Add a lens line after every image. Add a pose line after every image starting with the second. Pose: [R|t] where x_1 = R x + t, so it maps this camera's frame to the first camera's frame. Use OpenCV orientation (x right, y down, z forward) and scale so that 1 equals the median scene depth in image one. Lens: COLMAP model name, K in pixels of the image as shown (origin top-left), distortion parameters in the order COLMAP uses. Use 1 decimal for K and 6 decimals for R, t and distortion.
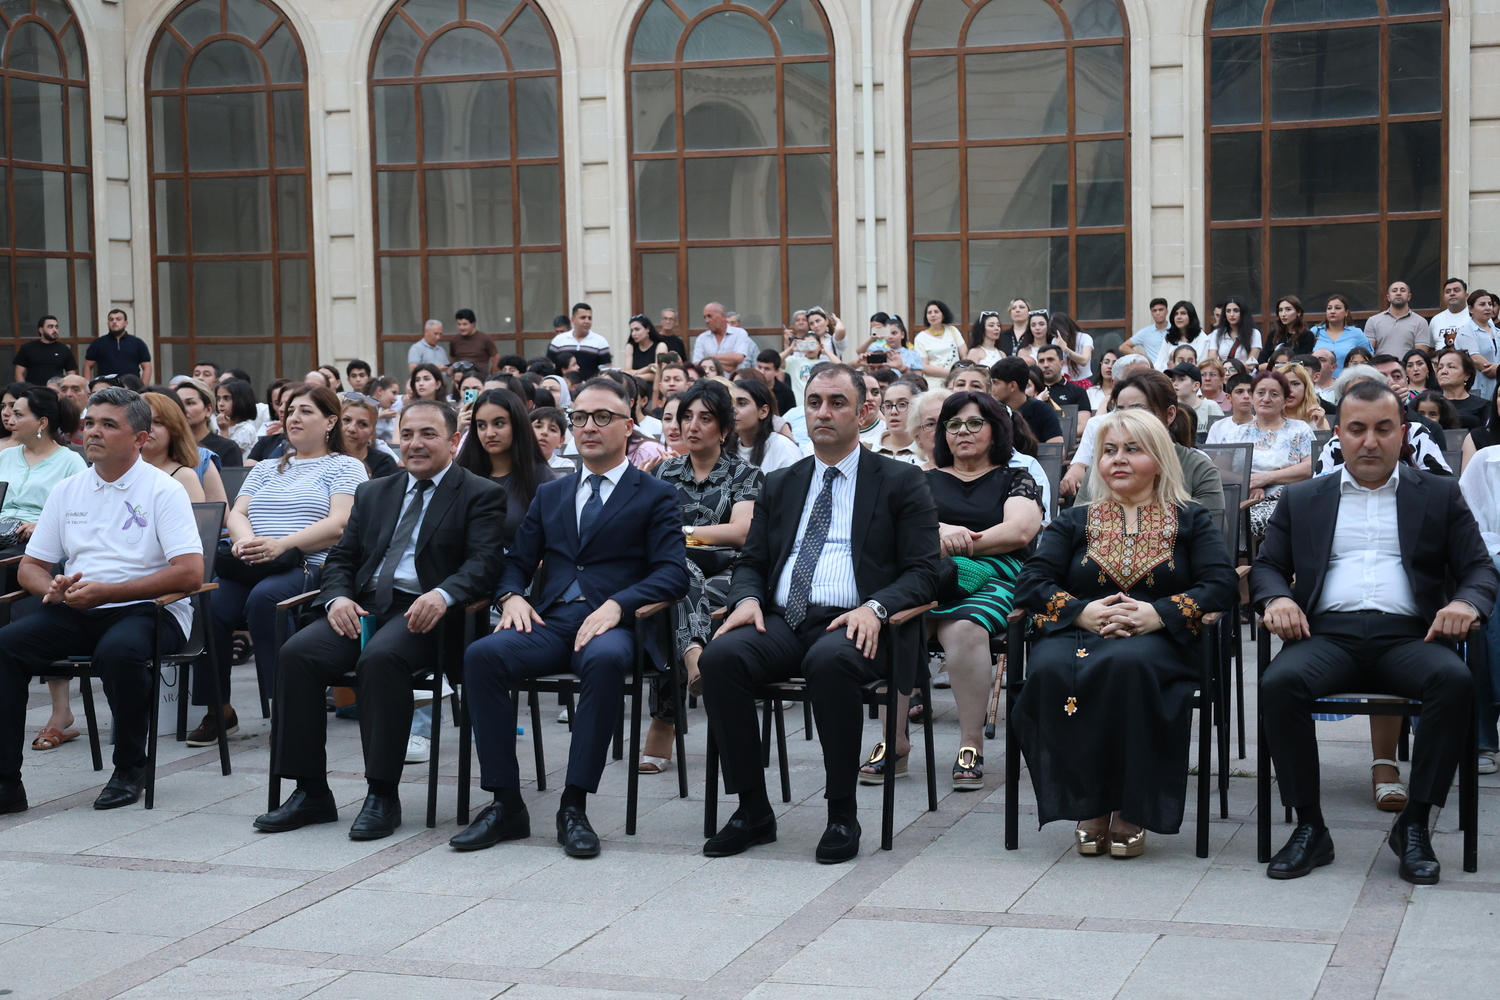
lens RADIAL K [[2455.6, 0, 750.0], [0, 2455.6, 500.0], [0, 0, 1]] dist [-0.052845, 0.175591]
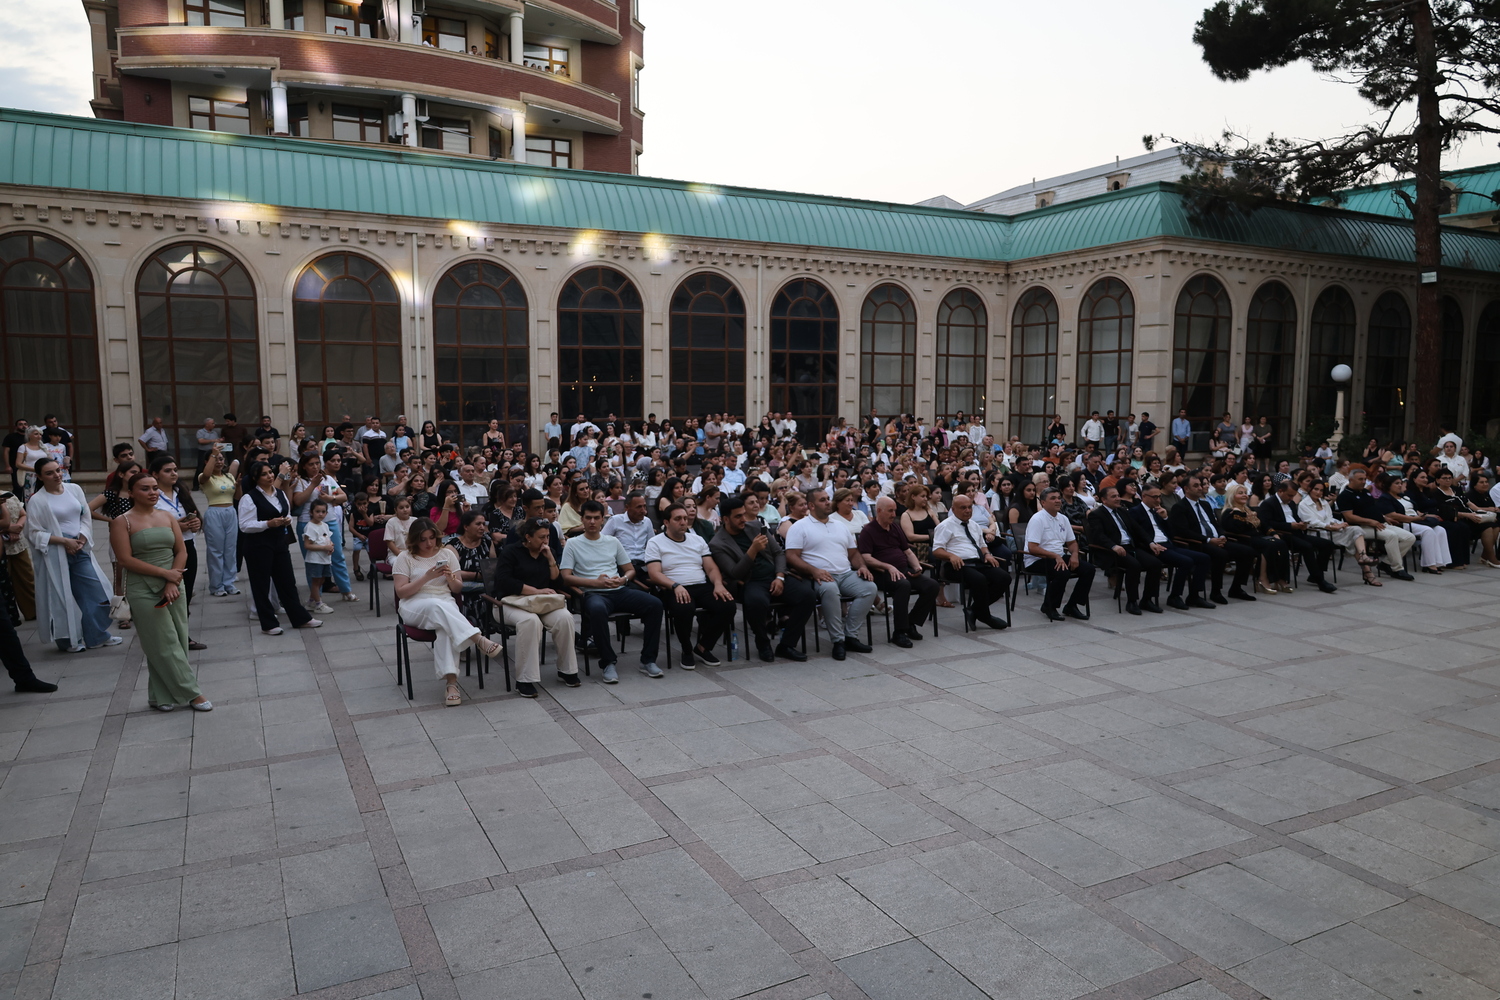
lens RADIAL K [[978.7, 0, 750.0], [0, 978.7, 500.0], [0, 0, 1]] dist [0.001455, 0.000206]
pose [[0.665364, -0.052568, 0.744666, -0.451705], [0.051601, 0.998370, 0.024372, -0.003758], [-0.744733, 0.022209, 0.666993, 0.154319]]
